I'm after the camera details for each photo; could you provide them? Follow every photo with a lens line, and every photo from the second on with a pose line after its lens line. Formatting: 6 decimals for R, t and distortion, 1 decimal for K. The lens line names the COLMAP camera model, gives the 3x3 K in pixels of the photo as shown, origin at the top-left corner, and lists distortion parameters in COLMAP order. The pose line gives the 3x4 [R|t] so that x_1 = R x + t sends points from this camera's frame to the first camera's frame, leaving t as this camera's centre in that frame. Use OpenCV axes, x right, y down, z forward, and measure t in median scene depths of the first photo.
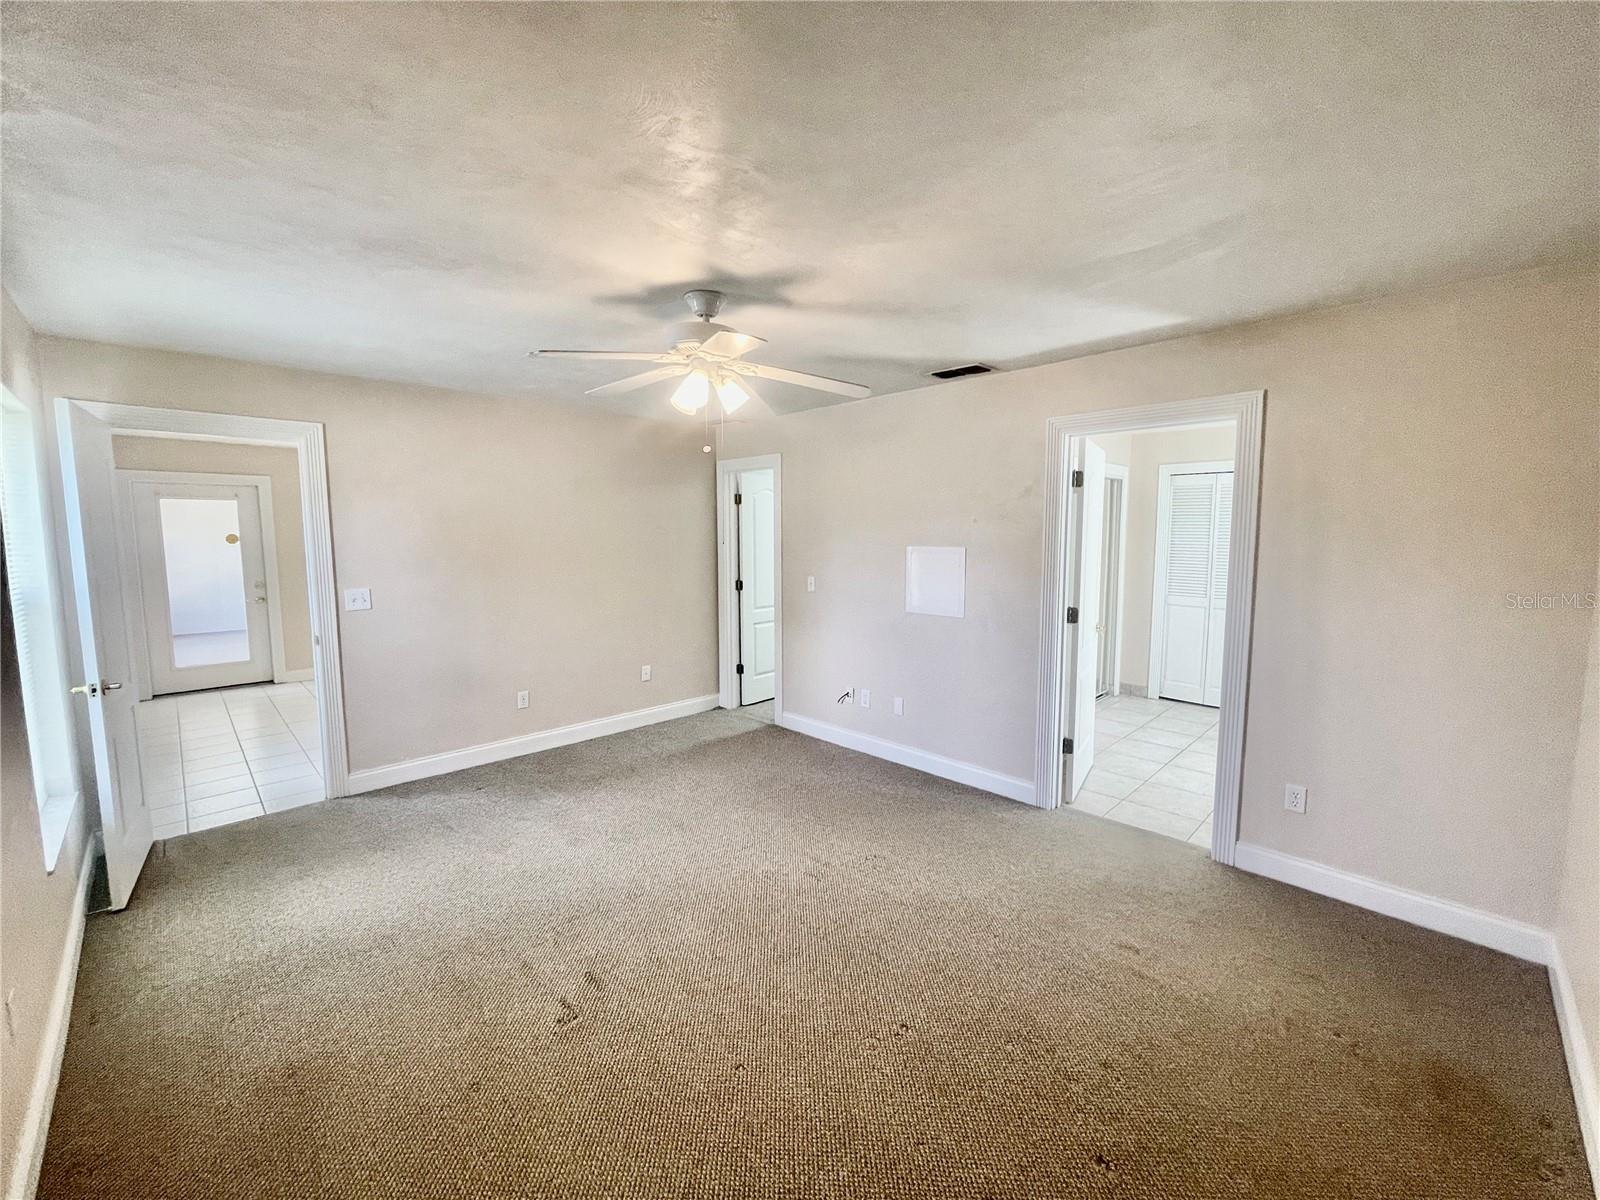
lens RADIAL K [[645.3, 0, 808.7], [0, 645.3, 608.5], [0, 0, 1]] dist [0.000929, 0.000178]
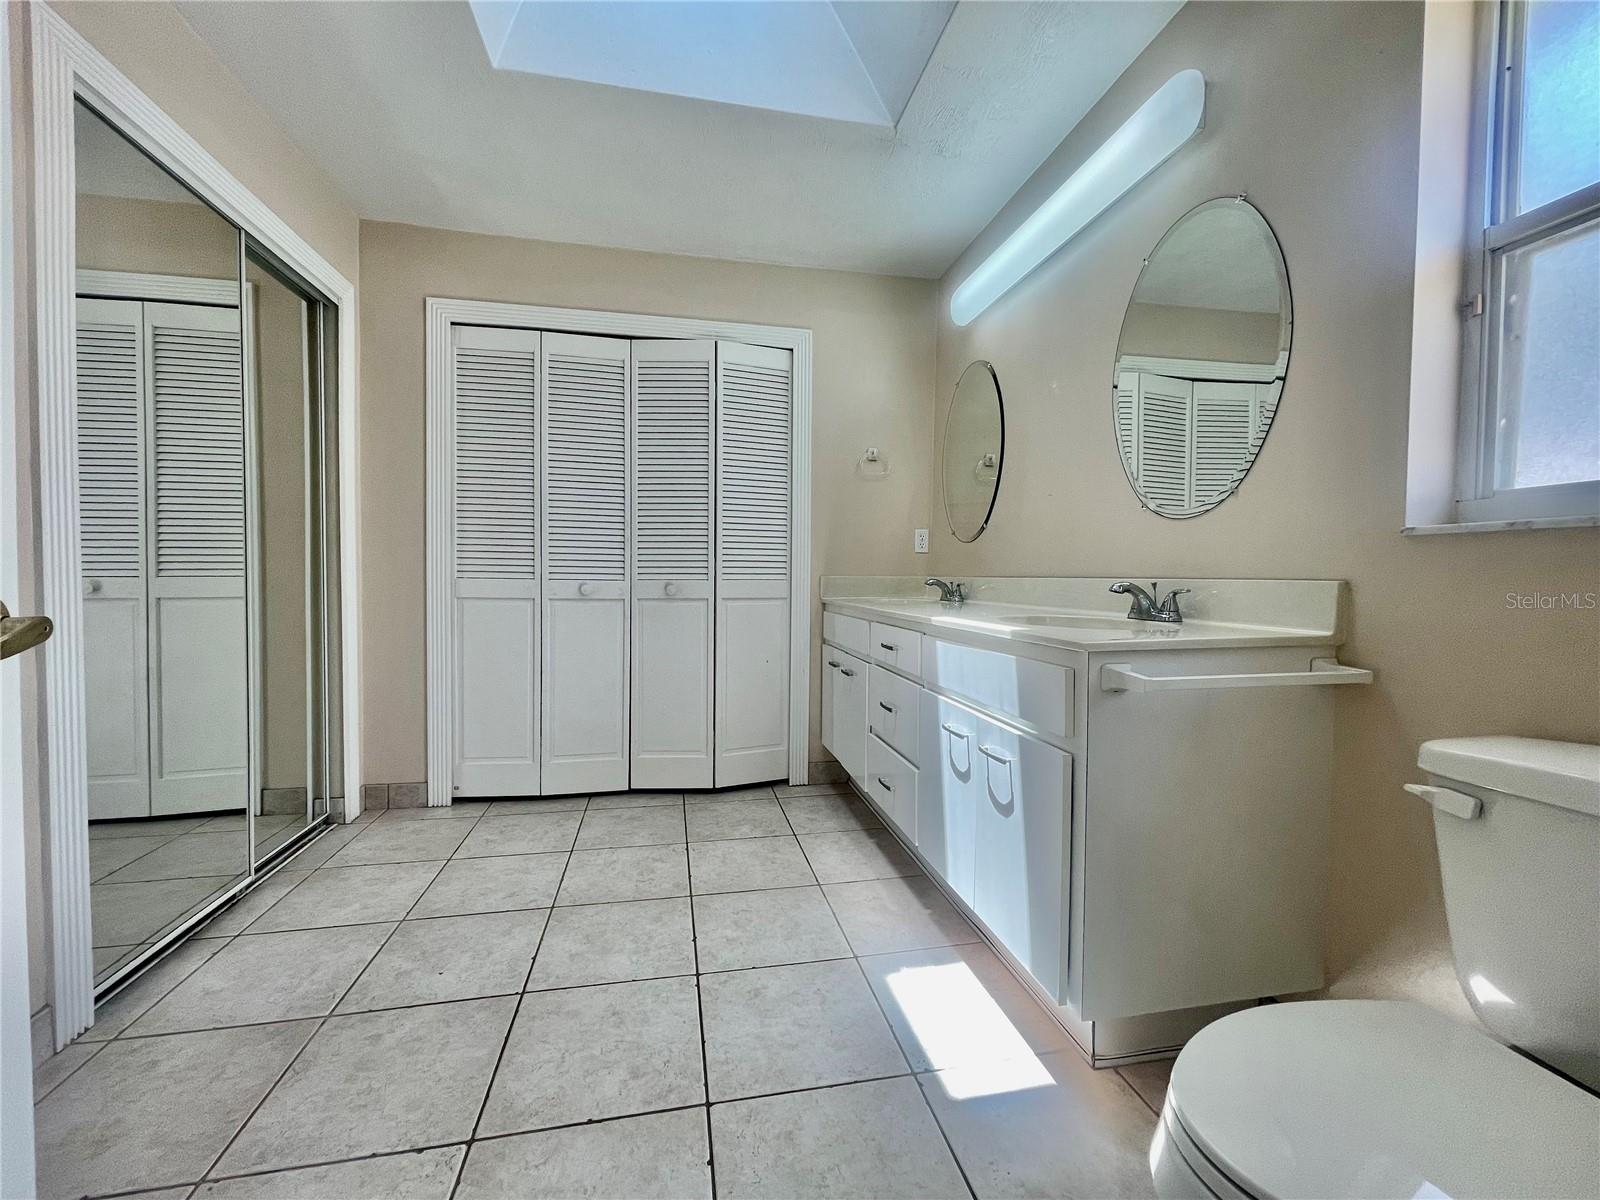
lens RADIAL K [[645.3, 0, 796.4], [0, 645.3, 594.5], [0, 0, 1]] dist [0.000929, 0.000178]
pose [[0.552895, -0.010474, 0.833185, 0.289727], [0.070250, 0.996947, -0.034085, 0.022325], [-0.830284, 0.077377, 0.551943, 0.518325]]
